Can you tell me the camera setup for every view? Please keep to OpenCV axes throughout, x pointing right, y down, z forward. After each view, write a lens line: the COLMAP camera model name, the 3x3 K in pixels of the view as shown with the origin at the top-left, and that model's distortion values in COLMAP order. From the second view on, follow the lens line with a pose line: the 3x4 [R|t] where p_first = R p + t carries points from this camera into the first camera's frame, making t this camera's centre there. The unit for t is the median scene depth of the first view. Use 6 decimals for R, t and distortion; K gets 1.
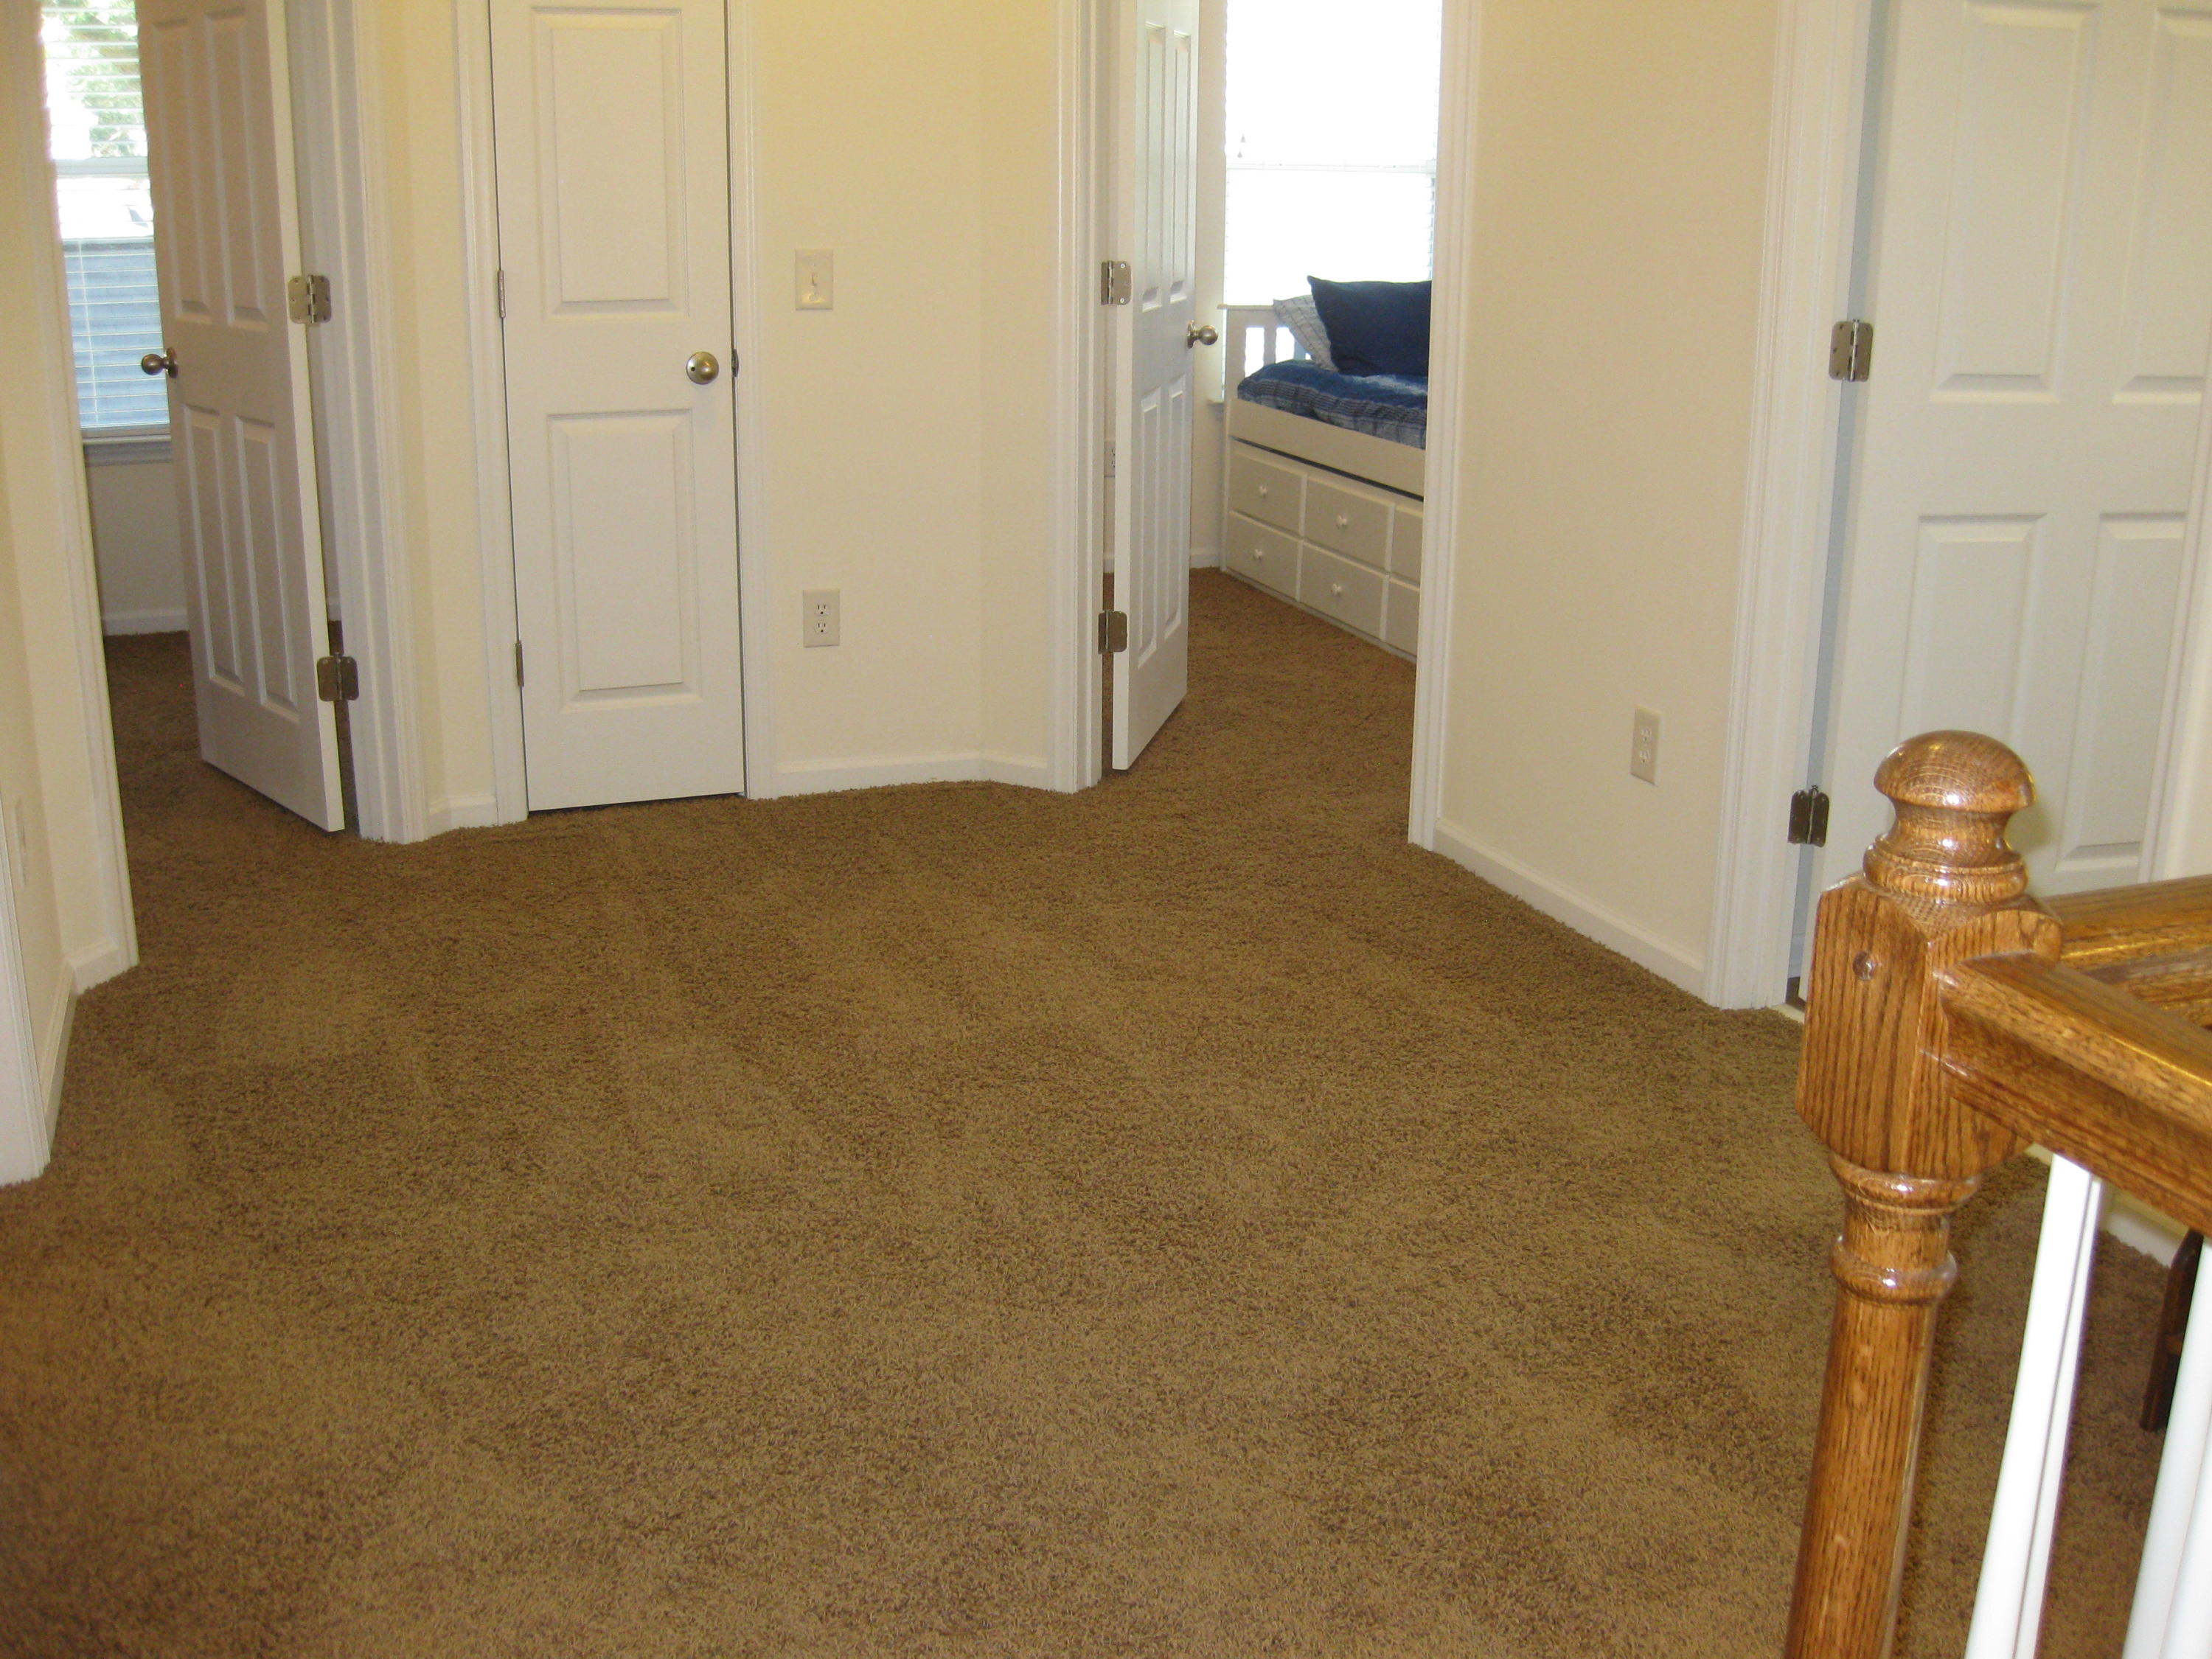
lens RADIAL K [[2271.3, 0, 1175.6], [0, 2271.3, 847.6], [0, 0, 1]] dist [-0.134391, 0.000000]
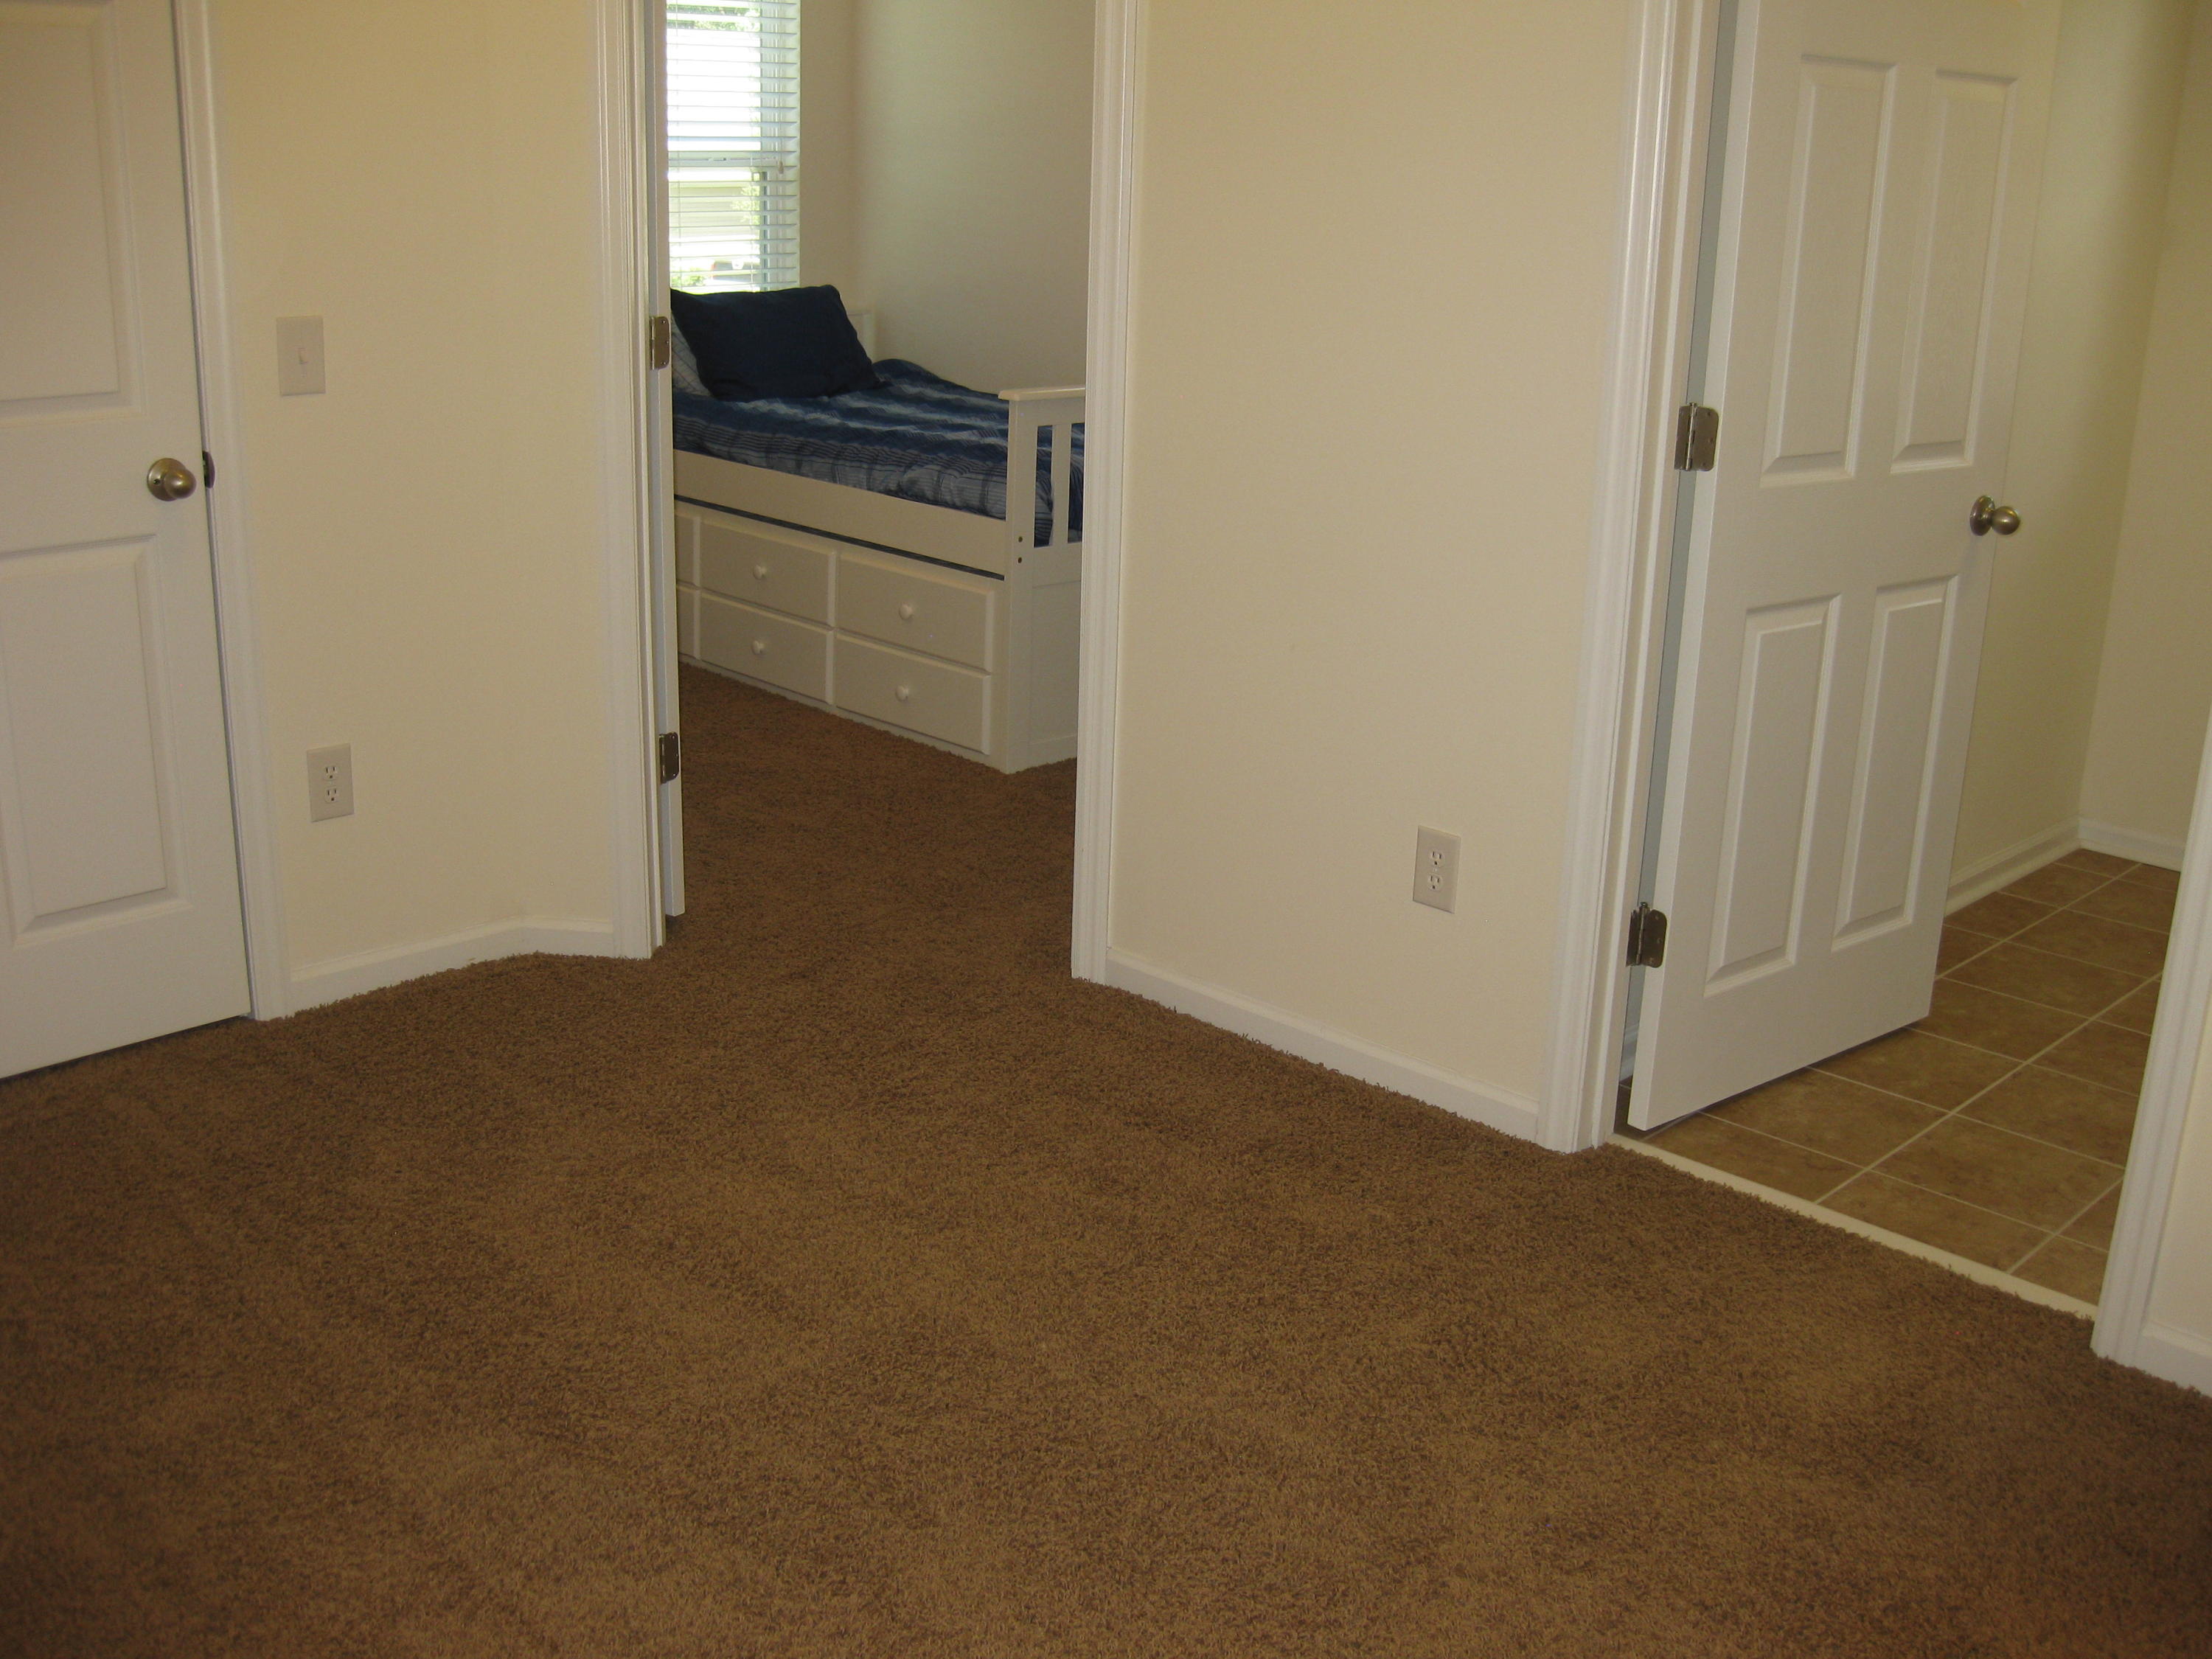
lens RADIAL K [[2271.3, 0, 1106.6], [0, 2271.3, 823.0], [0, 0, 1]] dist [-0.134391, 0.000000]
pose [[0.916989, -0.105873, 0.384605, -0.218186], [0.098588, 0.994377, 0.038673, -0.094745], [-0.386537, 0.002455, 0.922271, 0.184423]]
